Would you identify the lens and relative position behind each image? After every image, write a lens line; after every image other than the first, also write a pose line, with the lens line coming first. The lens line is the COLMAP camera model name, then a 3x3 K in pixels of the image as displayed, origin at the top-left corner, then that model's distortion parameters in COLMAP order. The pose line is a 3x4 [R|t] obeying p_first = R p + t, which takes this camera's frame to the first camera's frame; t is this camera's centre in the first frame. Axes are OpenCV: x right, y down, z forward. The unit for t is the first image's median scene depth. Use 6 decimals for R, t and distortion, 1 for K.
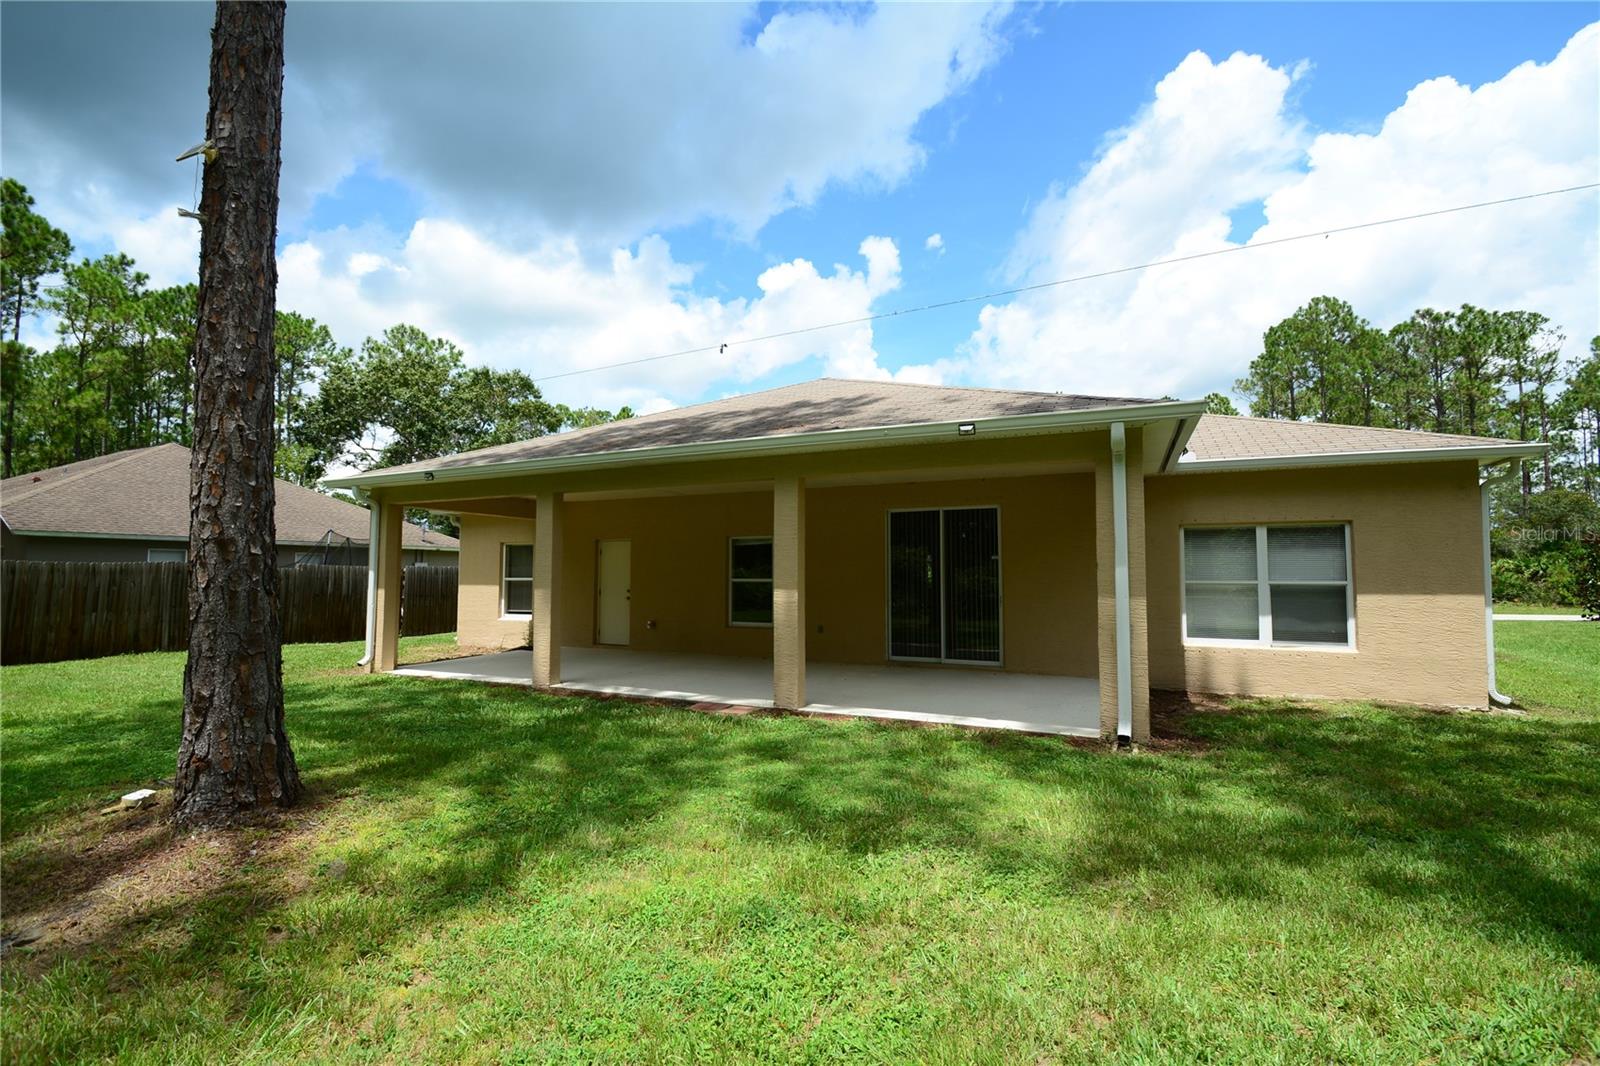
lens RADIAL K [[702.7, 0, 804.7], [0, 702.7, 530.2], [0, 0, 1]] dist [0.007124, -0.011896]
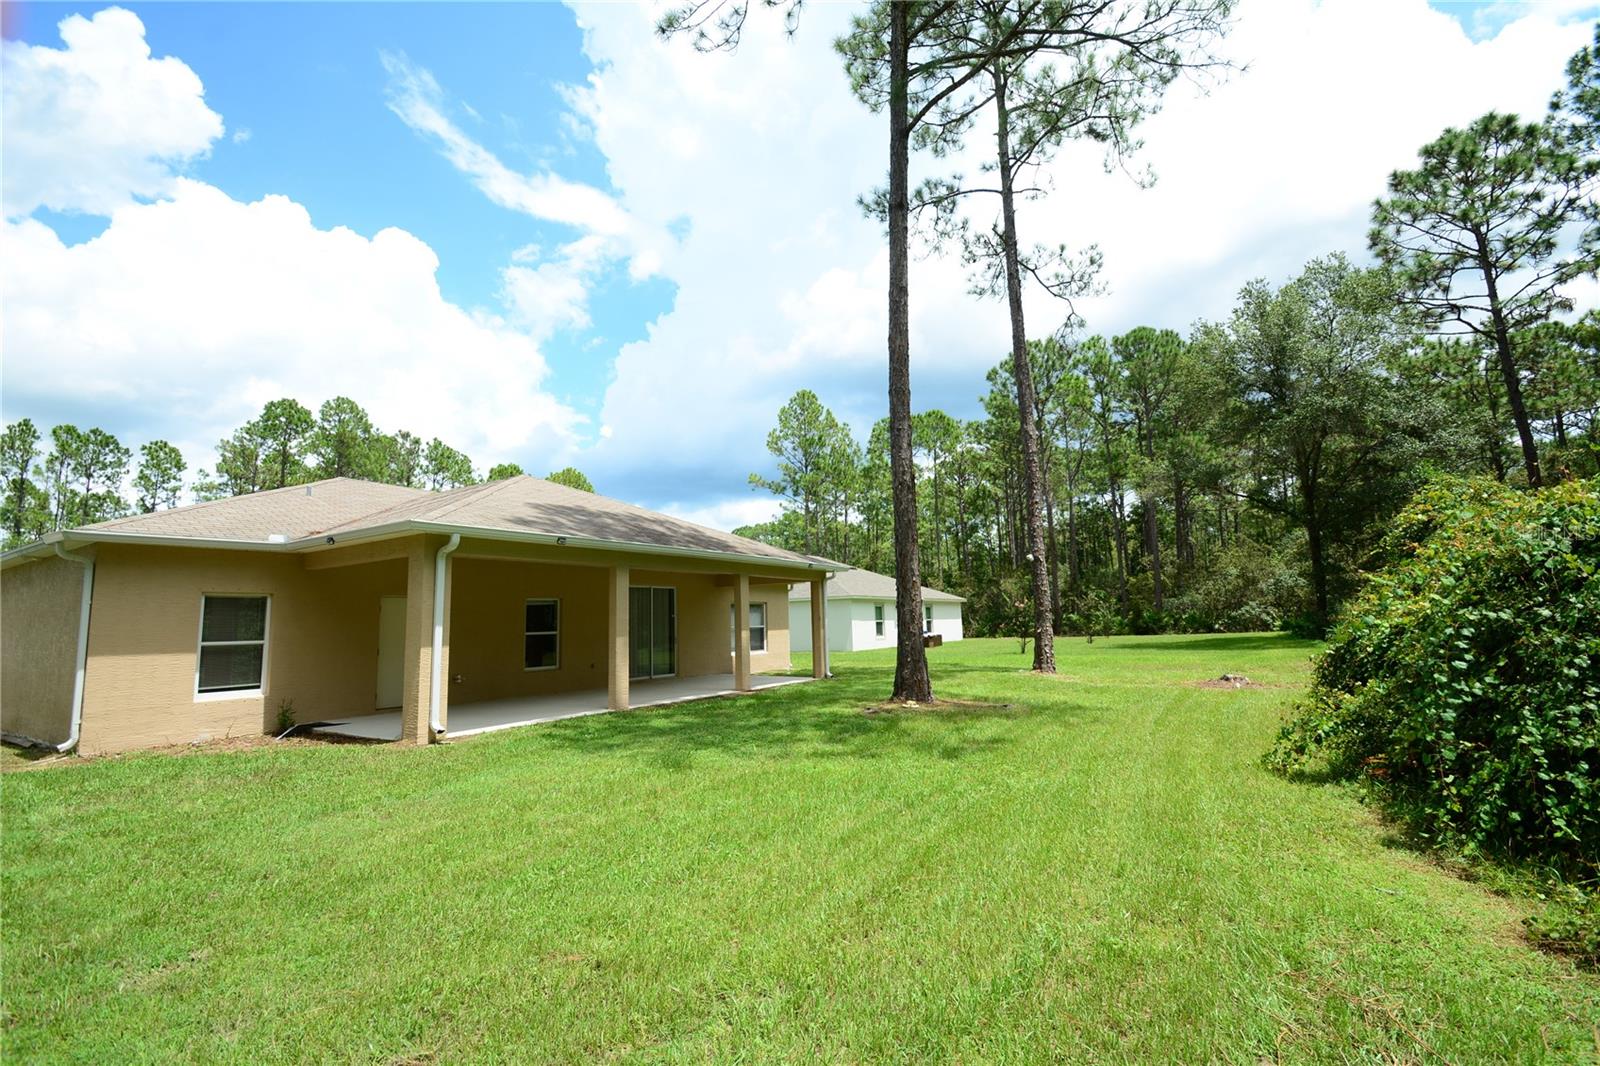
lens RADIAL K [[702.7, 0, 801.5], [0, 702.7, 535.7], [0, 0, 1]] dist [0.007124, -0.011896]
pose [[0.139547, 0.120319, 0.982878, -1.070529], [-0.033904, 0.992589, -0.116694, 0.023225], [-0.989635, -0.017039, 0.142592, 0.287730]]
